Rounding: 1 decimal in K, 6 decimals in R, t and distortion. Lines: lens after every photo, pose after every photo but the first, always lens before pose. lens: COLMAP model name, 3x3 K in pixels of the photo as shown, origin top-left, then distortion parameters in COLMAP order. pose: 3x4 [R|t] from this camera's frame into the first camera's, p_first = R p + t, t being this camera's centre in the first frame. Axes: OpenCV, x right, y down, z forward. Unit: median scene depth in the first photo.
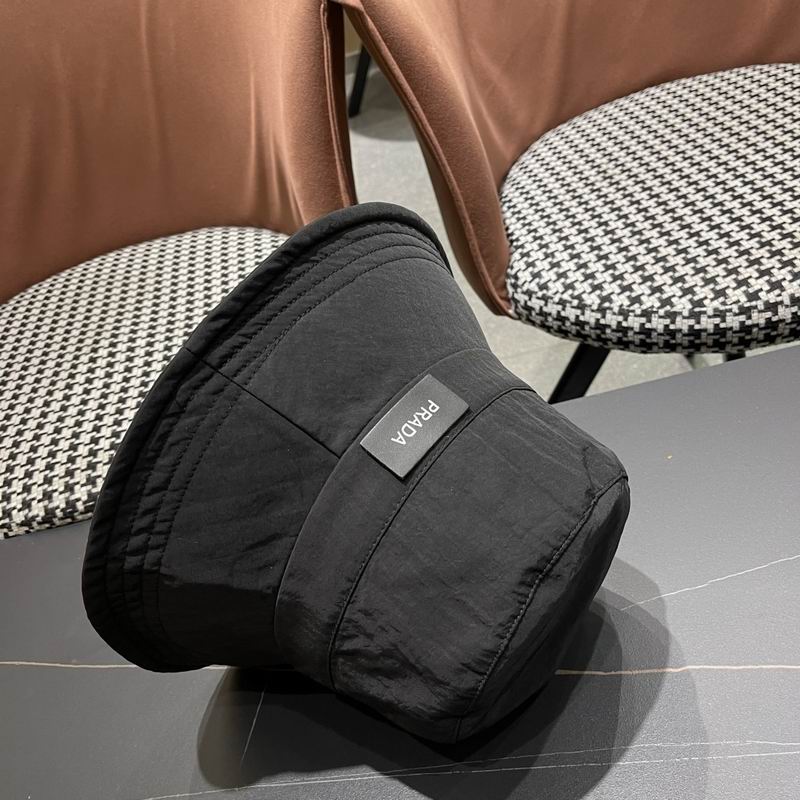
lens RADIAL K [[821.1, 0, 412.5], [0, 821.1, 404.1], [0, 0, 1]] dist [0.010326, 0.000000]
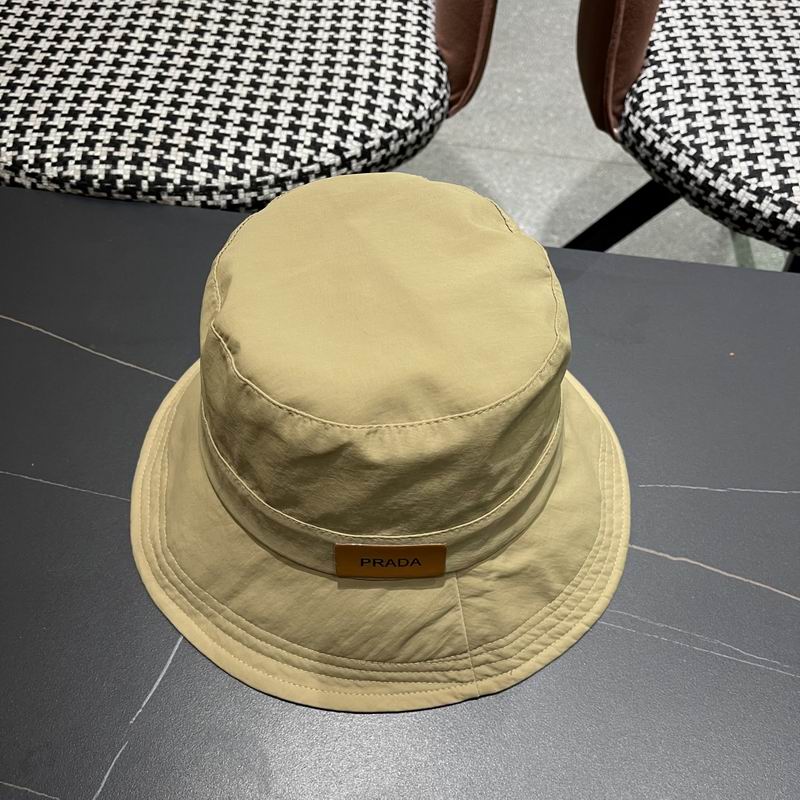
lens RADIAL K [[821.1, 0, 398.0], [0, 821.1, 404.8], [0, 0, 1]] dist [0.010326, 0.000000]
pose [[0.941947, 0.319491, 0.103253, -0.118464], [-0.335762, 0.896330, 0.289579, -0.025828], [-0.000031, -0.307436, 0.951569, 0.036518]]
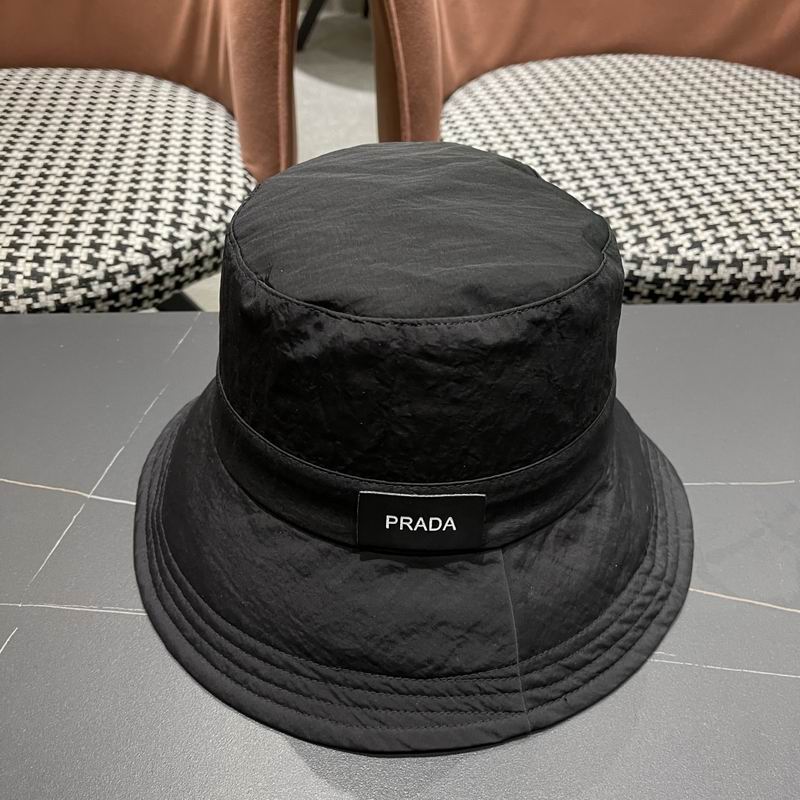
lens RADIAL K [[821.1, 0, 397.5], [0, 821.1, 412.6], [0, 0, 1]] dist [0.010326, 0.000000]
pose [[0.965890, 0.218371, 0.139178, 0.002896], [-0.220618, 0.975360, 0.000736, 0.120229], [-0.135588, -0.031416, 0.990267, 0.063023]]
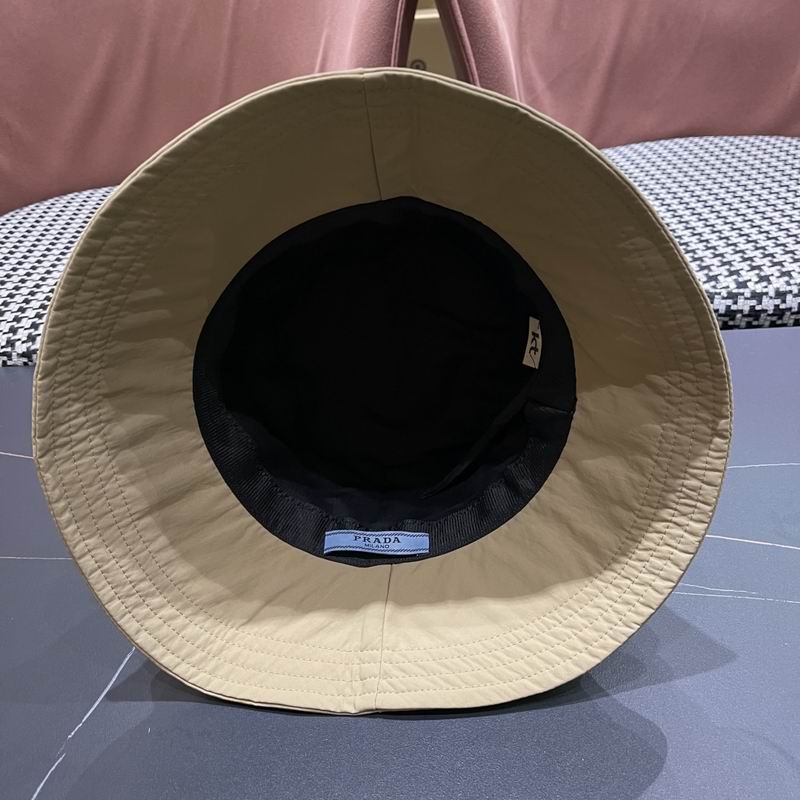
lens RADIAL K [[821.1, 0, 404.4], [0, 821.1, 411.9], [0, 0, 1]] dist [0.010326, 0.000000]
pose [[0.978780, 0.204727, 0.008753, 0.003501], [-0.202232, 0.971976, -0.119853, 0.233600], [-0.033045, 0.115540, 0.992753, -0.038474]]
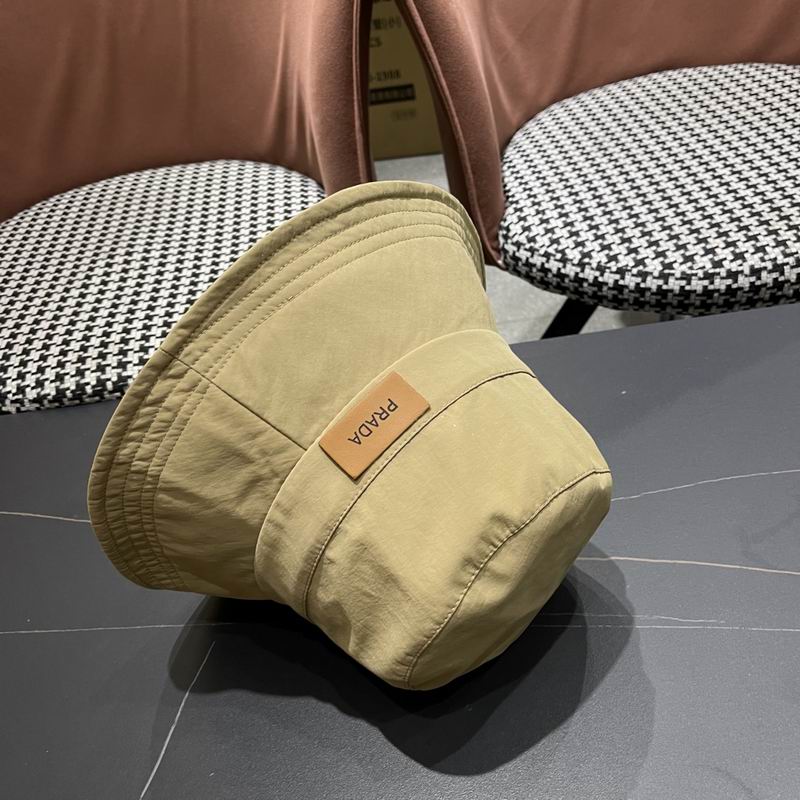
lens RADIAL K [[821.1, 0, 410.6], [0, 821.1, 406.6], [0, 0, 1]] dist [0.010326, 0.000000]
pose [[0.994242, 0.105792, 0.017031, 0.005044], [-0.106166, 0.994088, 0.022764, 0.072485], [-0.014522, -0.024441, 0.999596, -0.096013]]
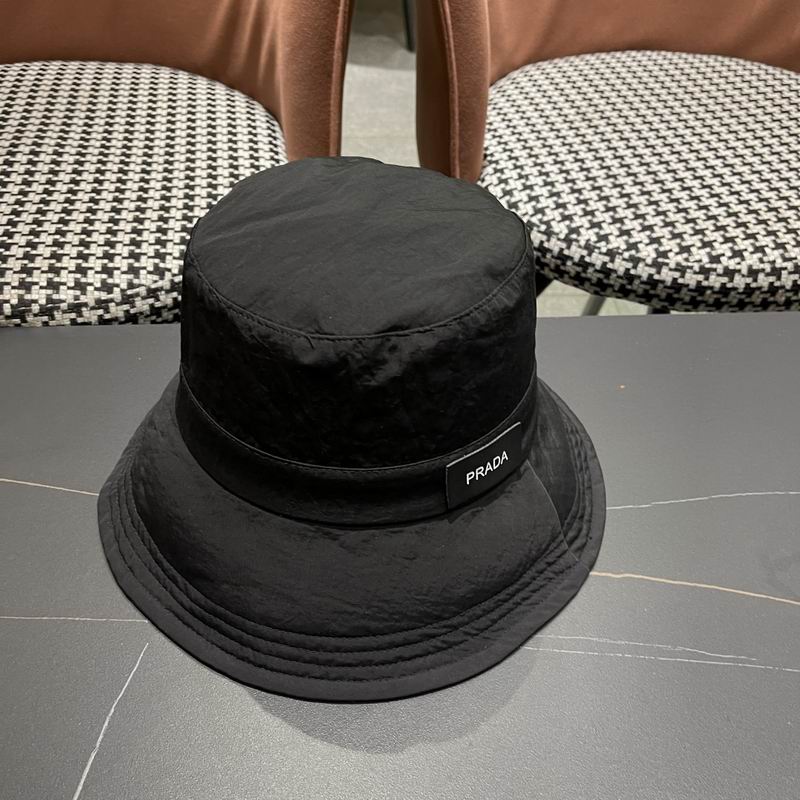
lens RADIAL K [[821.1, 0, 398.2], [0, 821.1, 410.3], [0, 0, 1]] dist [0.010326, 0.000000]
pose [[0.960937, 0.206588, 0.184179, -0.107381], [-0.216398, 0.975691, 0.034632, 0.095587], [-0.172547, -0.073136, 0.982282, 0.043238]]
